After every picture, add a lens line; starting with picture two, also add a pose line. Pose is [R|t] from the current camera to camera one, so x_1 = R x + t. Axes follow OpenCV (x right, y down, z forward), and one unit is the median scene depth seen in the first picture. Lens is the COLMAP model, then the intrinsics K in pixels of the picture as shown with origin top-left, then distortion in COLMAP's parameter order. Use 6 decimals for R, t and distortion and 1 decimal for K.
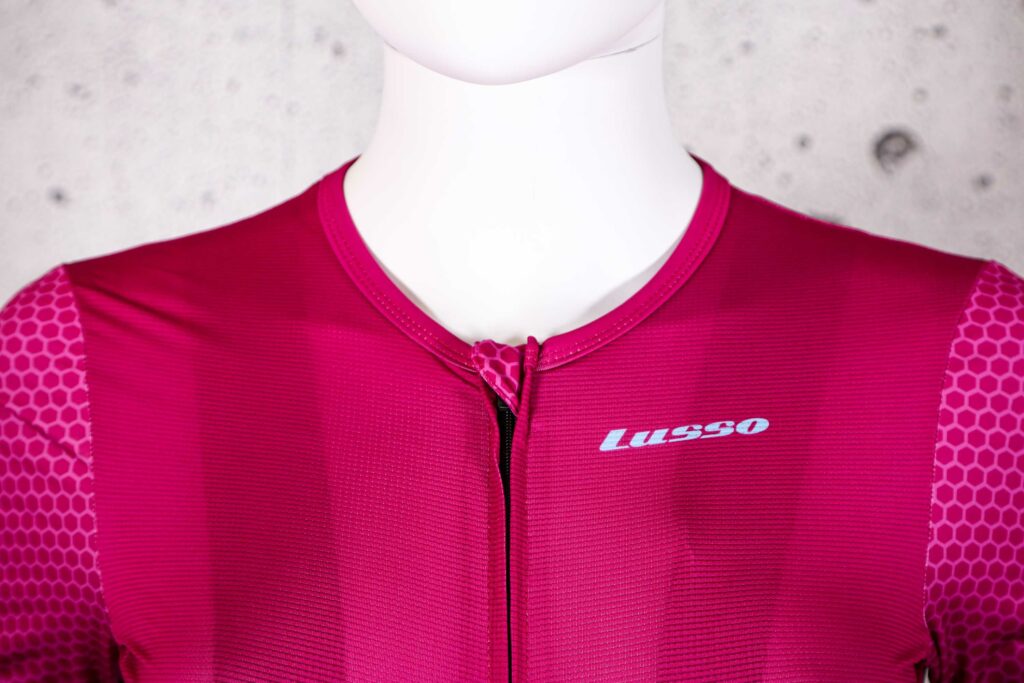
lens RADIAL K [[3987.1, 0, 514.0], [0, 3987.1, 341.2], [0, 0, 1]] dist [0.393890, 0.000000]
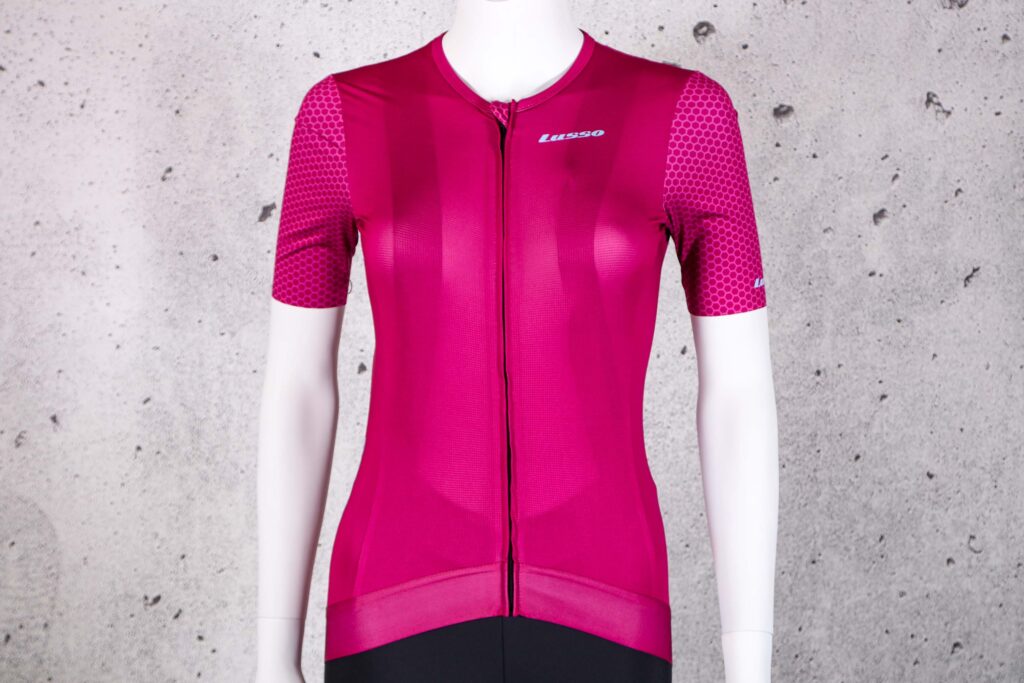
lens RADIAL K [[2574.4, 0, 509.7], [0, 2574.4, 344.7], [0, 0, 1]] dist [0.099496, 0.000000]
pose [[0.999664, -0.000792, -0.025919, 0.043978], [0.002549, 0.997693, 0.067837, 0.043132], [0.025806, -0.067880, 0.997360, -0.664884]]
